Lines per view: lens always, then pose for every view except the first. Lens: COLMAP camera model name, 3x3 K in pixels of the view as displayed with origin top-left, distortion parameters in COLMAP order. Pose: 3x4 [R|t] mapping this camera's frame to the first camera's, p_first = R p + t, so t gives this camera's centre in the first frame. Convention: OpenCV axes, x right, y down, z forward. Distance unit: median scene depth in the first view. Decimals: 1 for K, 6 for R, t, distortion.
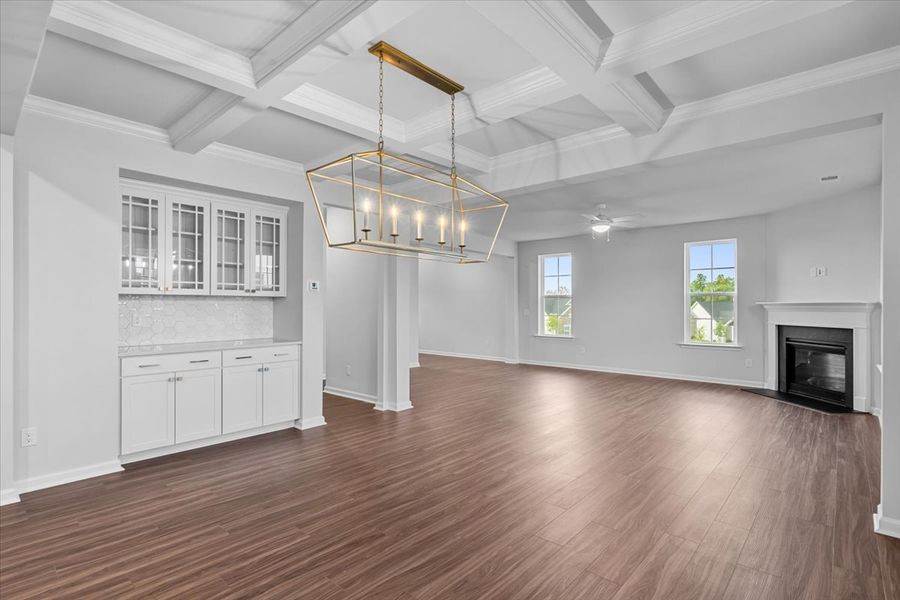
lens RADIAL K [[428.1, 0, 450.0], [0, 428.1, 302.9], [0, 0, 1]] dist [0.003223, -0.002666]
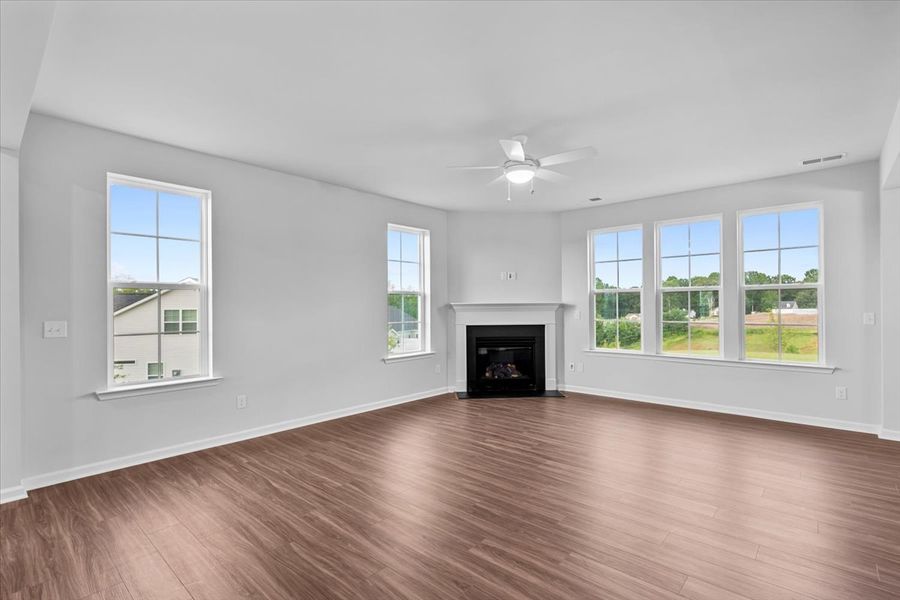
lens RADIAL K [[428.1, 0, 450.2], [0, 428.1, 304.8], [0, 0, 1]] dist [0.003223, -0.002666]
pose [[-0.003815, -0.001098, 0.999992, -0.249614], [-0.001333, 0.999999, 0.001093, 0.002461], [-0.999992, -0.001329, -0.003816, 1.117146]]
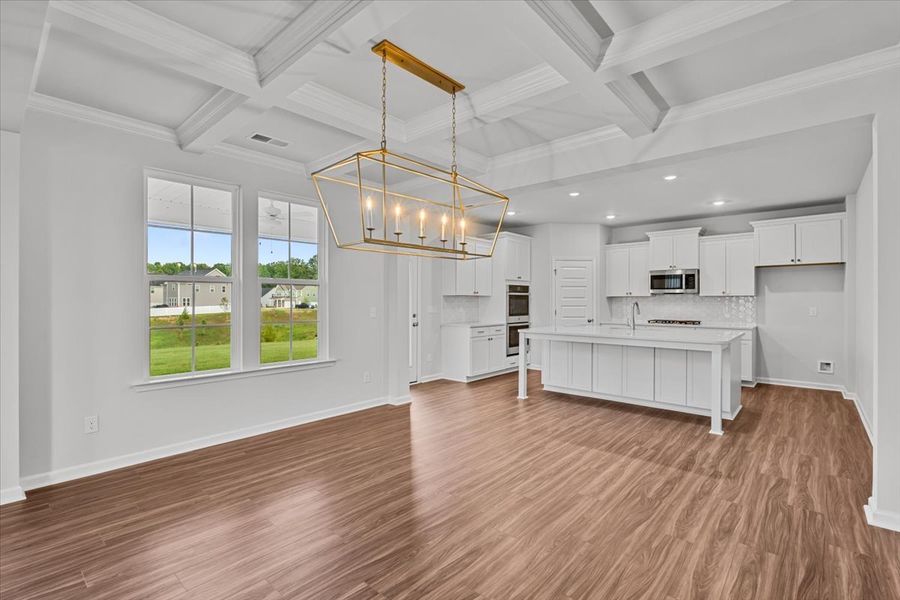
lens RADIAL K [[416.5, 0, 451.0], [0, 416.5, 298.2], [0, 0, 1]] dist [-0.000860, 0.000436]
pose [[-0.999890, -0.003552, -0.014429, -0.053956], [-0.003371, 0.999916, -0.012548, 0.002418], [0.014472, -0.012498, -0.999817, 0.862717]]
